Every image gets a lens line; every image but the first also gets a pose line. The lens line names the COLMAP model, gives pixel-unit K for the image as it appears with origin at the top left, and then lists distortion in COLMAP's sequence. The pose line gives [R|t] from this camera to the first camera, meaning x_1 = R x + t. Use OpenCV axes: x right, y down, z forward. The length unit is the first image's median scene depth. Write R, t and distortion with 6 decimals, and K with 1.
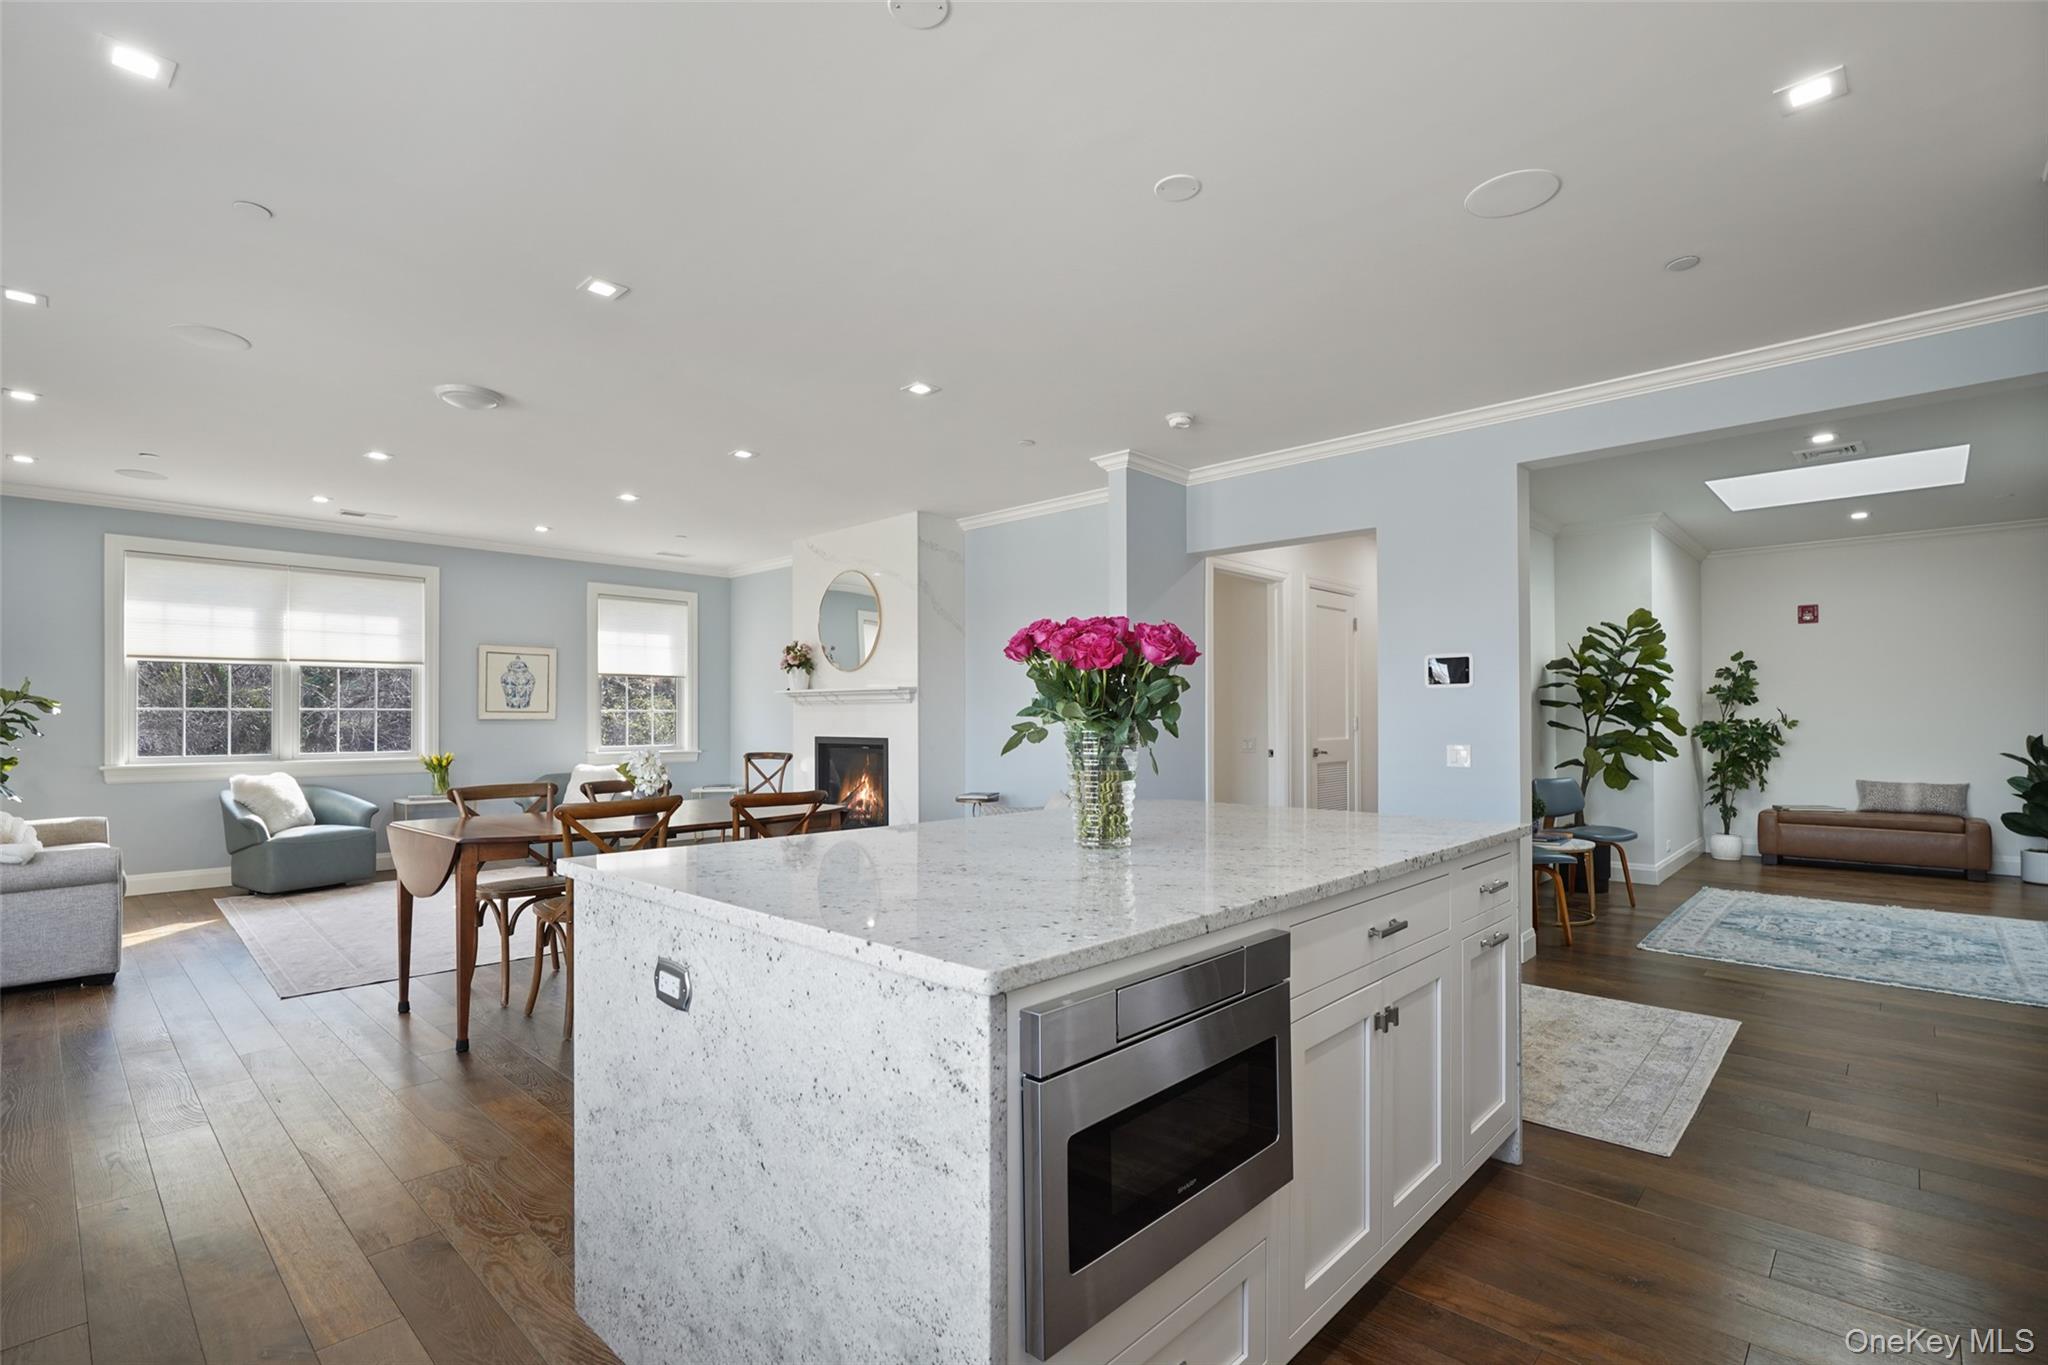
lens RADIAL K [[944.1, 0, 1009.7], [0, 944.1, 713.5], [0, 0, 1]] dist [-0.006685, 0.002648]
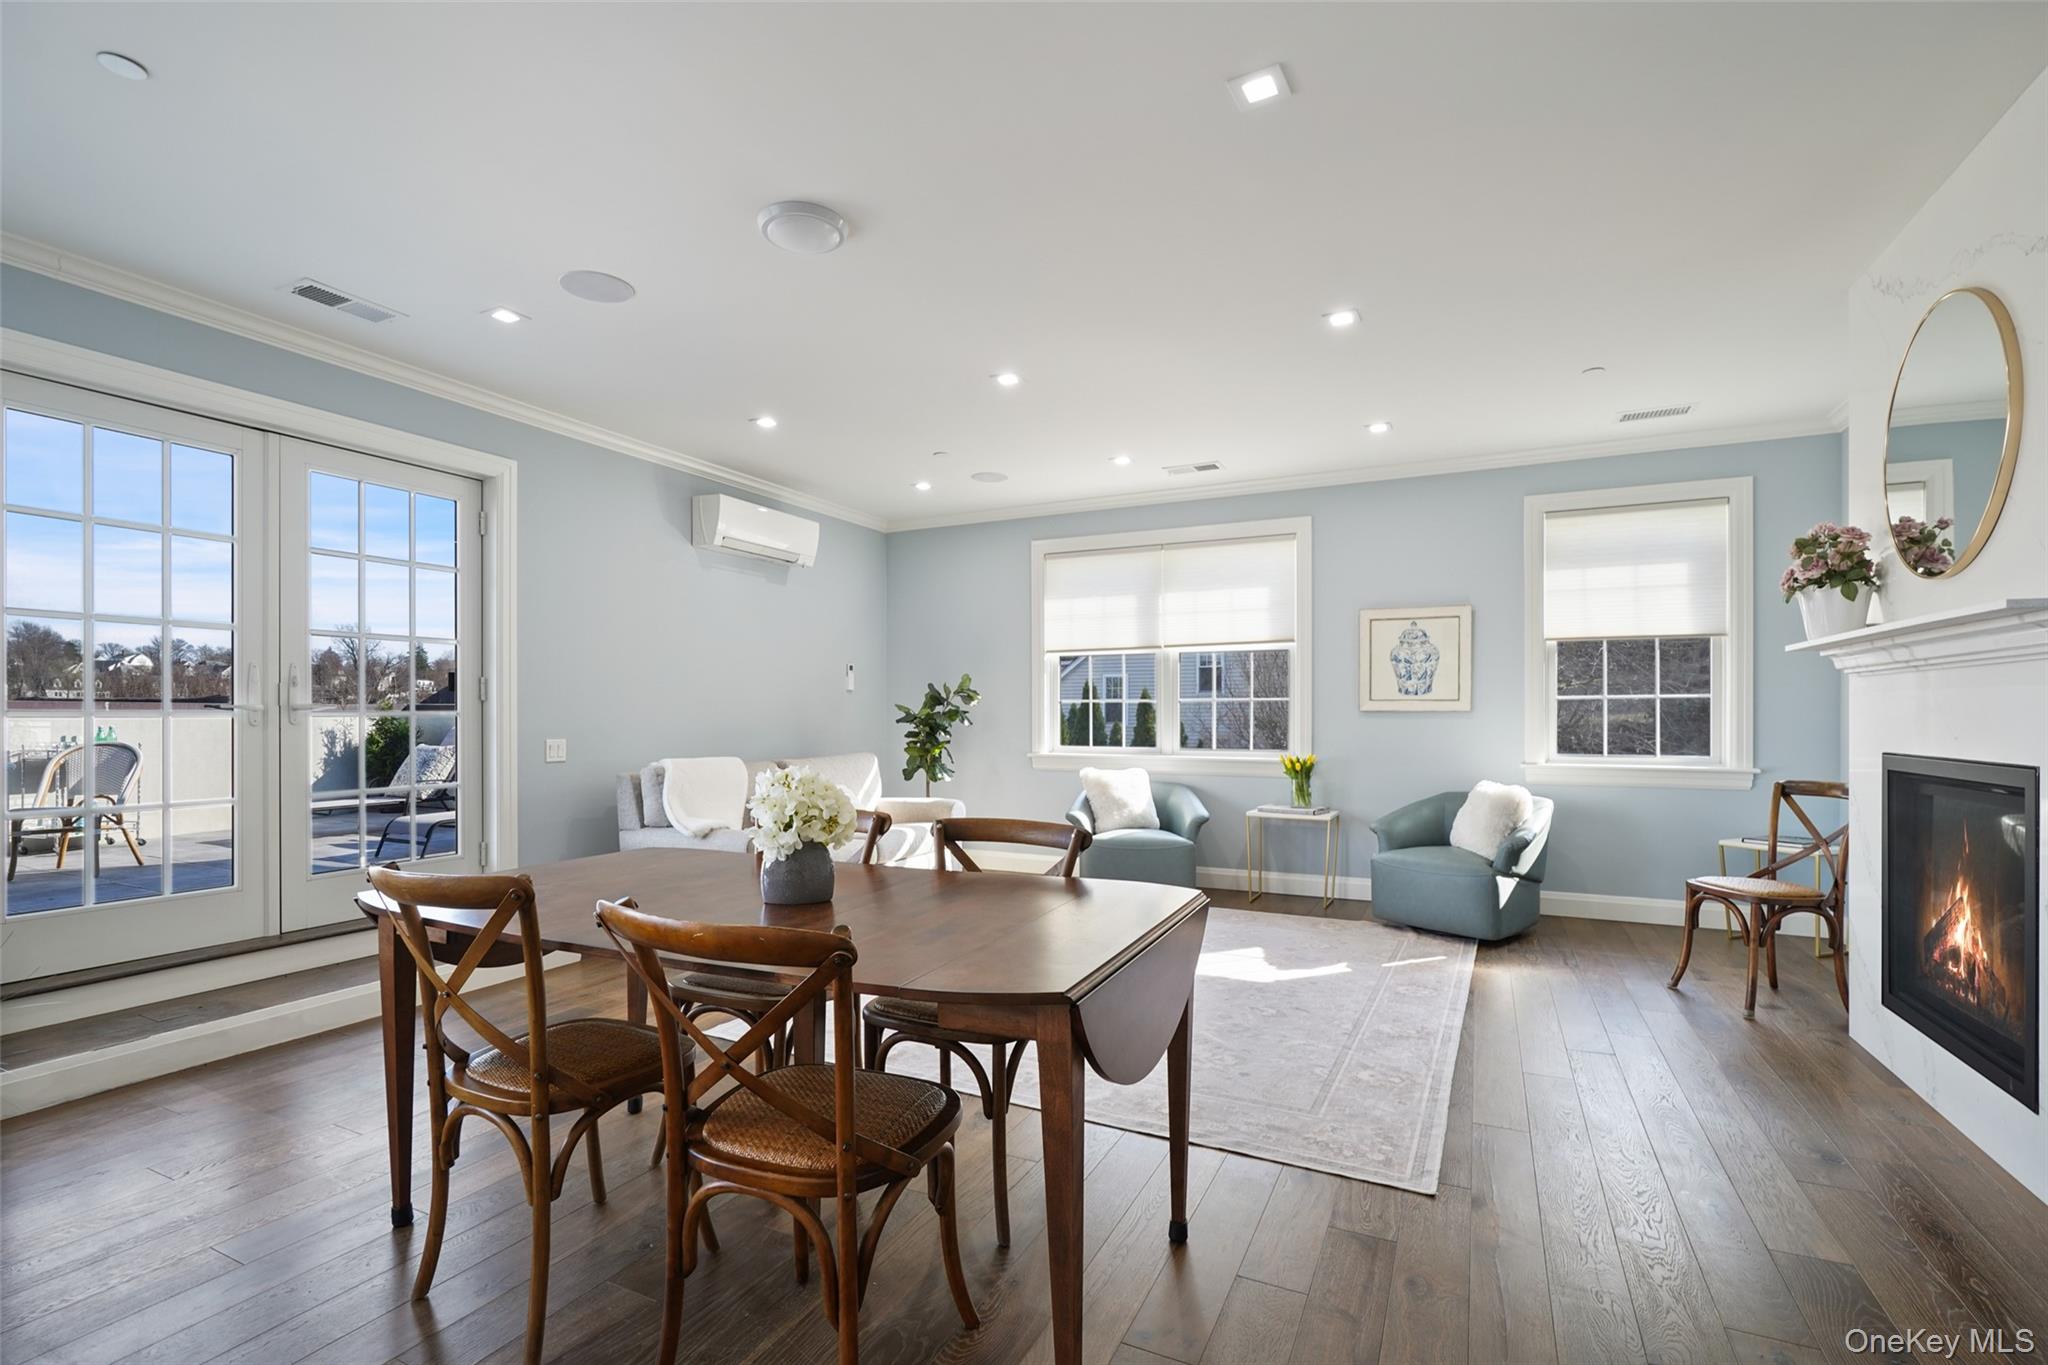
lens RADIAL K [[944.1, 0, 1024.2], [0, 944.1, 719.8], [0, 0, 1]] dist [-0.006685, 0.002648]
pose [[0.300874, 0.006111, -0.953644, 0.068214], [0.003860, 0.999963, 0.007626, 0.006485], [0.953656, -0.005976, 0.300839, 0.539172]]
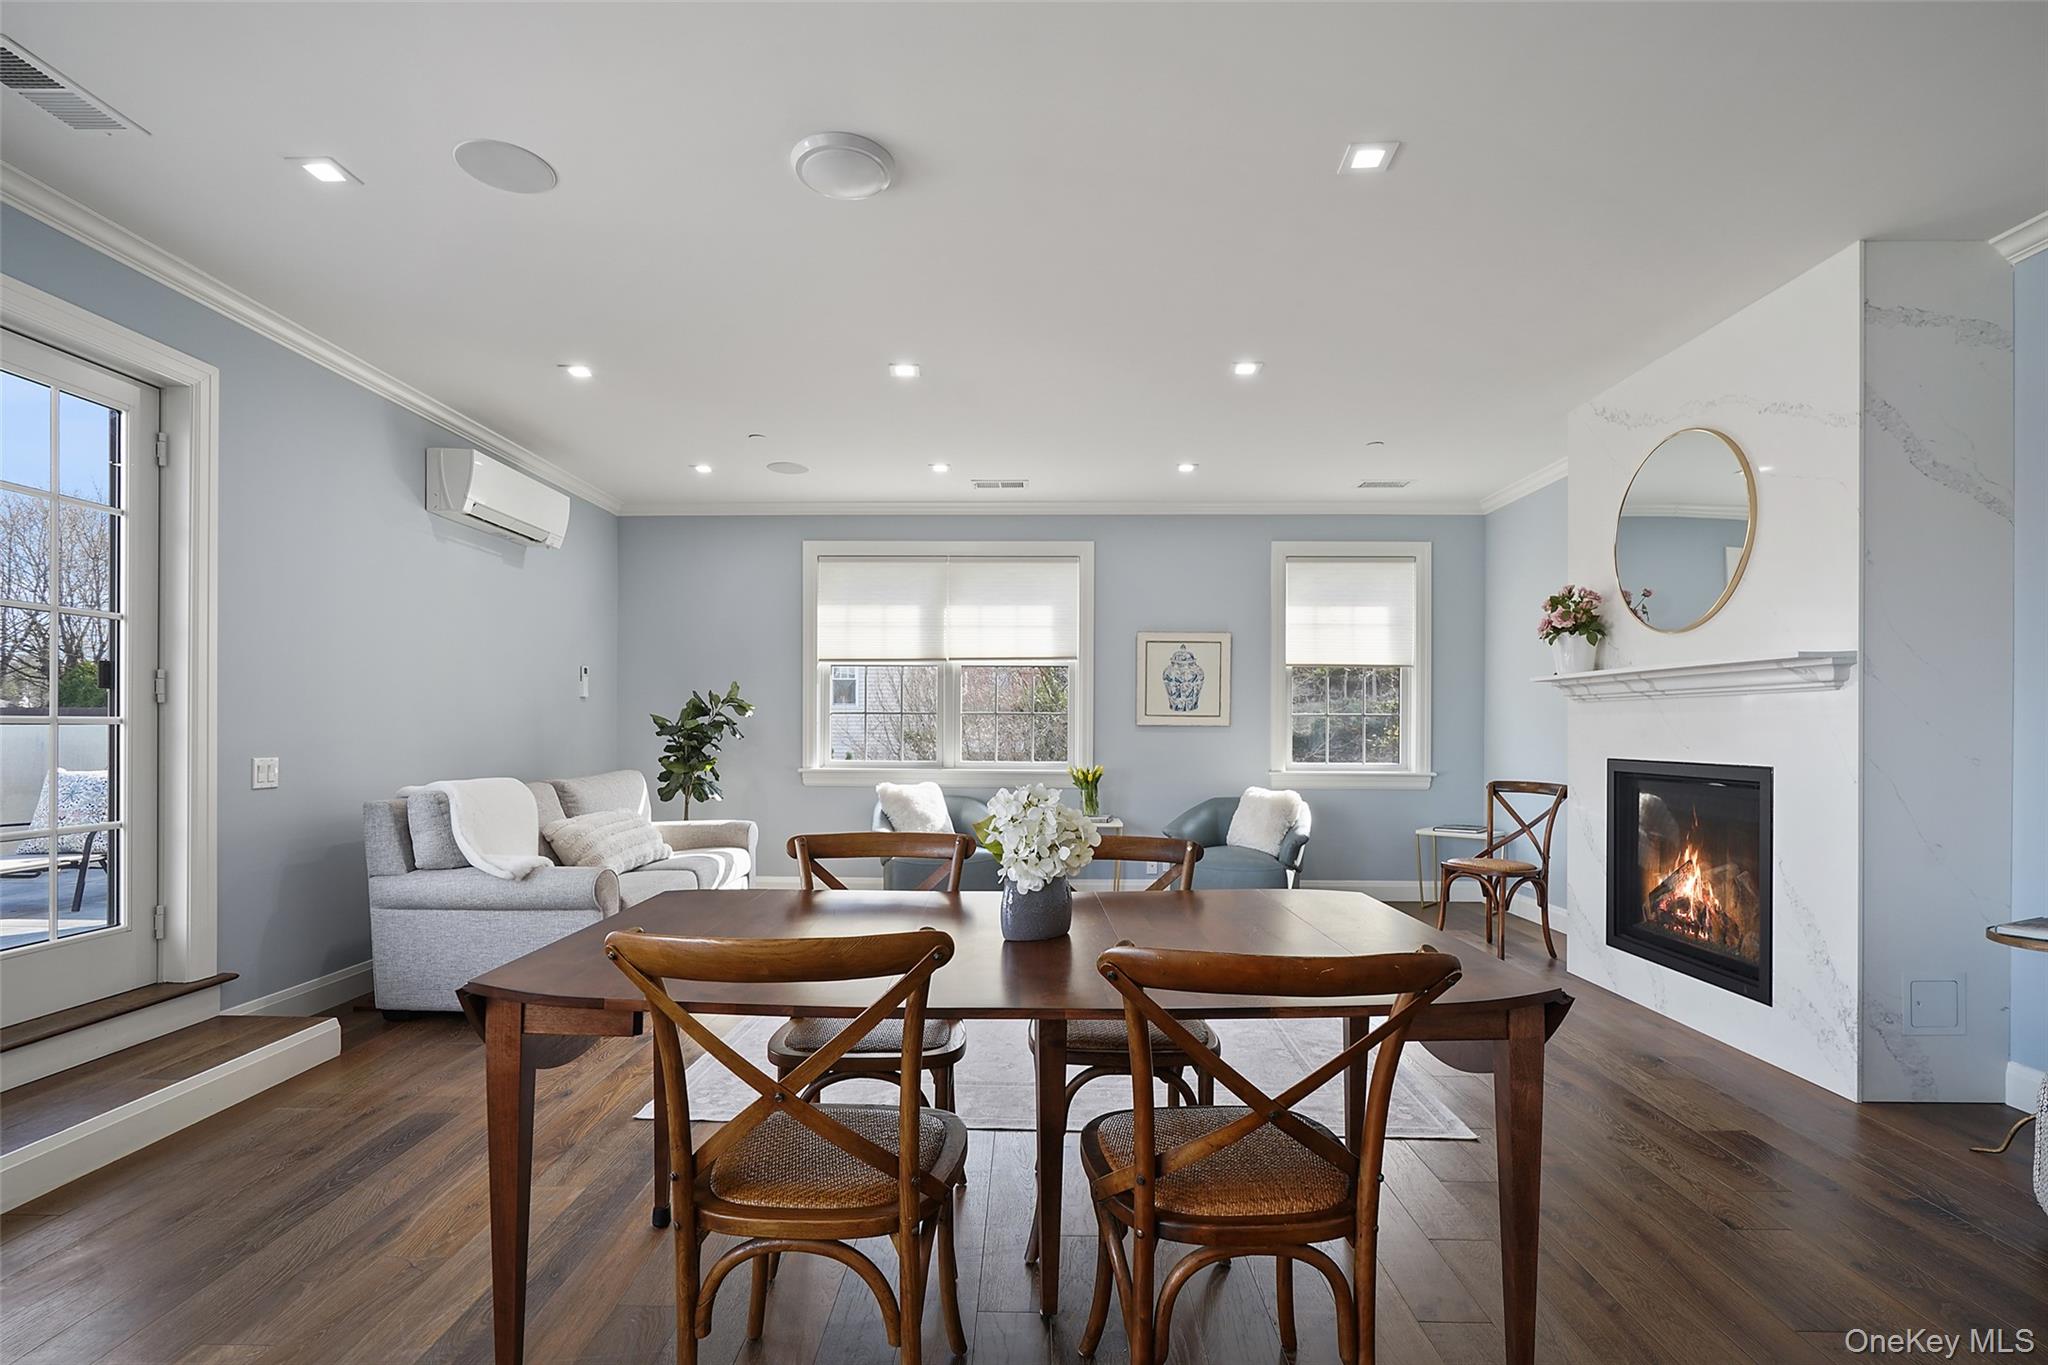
lens RADIAL K [[944.1, 0, 1024.0], [0, 944.1, 728.2], [0, 0, 1]] dist [-0.006685, 0.002648]
pose [[0.681765, 0.004648, -0.731556, -0.038876], [-0.002821, 0.999989, 0.003724, 0.006151], [0.731565, -0.000476, 0.681771, 0.388877]]
